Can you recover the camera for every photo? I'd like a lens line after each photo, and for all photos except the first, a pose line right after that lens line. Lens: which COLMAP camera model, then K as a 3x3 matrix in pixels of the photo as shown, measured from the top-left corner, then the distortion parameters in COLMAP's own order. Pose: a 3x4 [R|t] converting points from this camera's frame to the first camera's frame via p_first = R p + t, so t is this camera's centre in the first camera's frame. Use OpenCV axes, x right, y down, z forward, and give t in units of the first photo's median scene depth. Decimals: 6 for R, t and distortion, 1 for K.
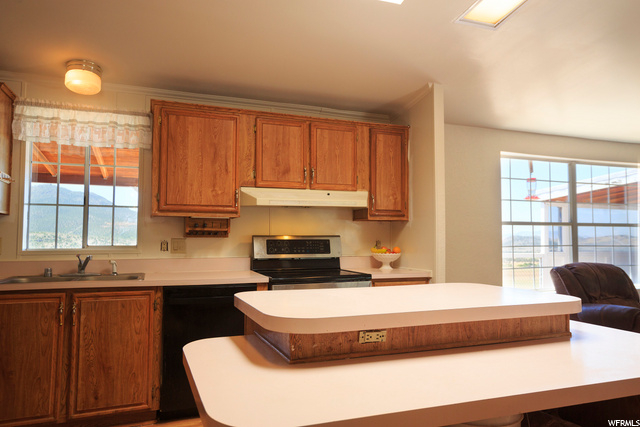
lens RADIAL K [[472.1, 0, 320.0], [0, 472.1, 213.5], [0, 0, 1]] dist [0.002486, 0.001432]
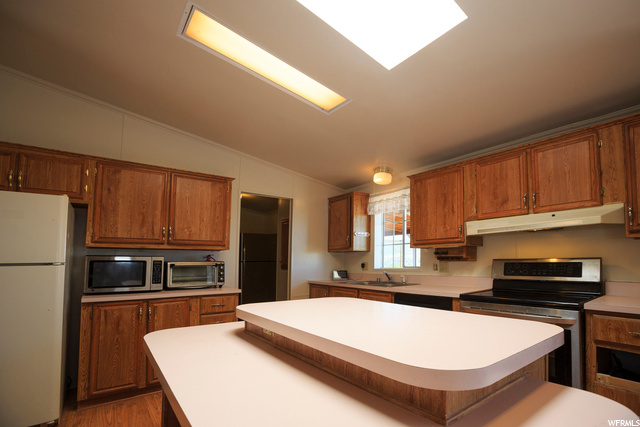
lens RADIAL K [[300.9, 0, 353.6], [0, 300.9, 241.6], [0, 0, 1]] dist [-0.001568, -0.000176]
pose [[0.314061, -0.069220, -0.946876, 0.498011], [0.059139, 0.996828, -0.053256, 0.022612], [0.947559, -0.039272, 0.317158, 0.444349]]
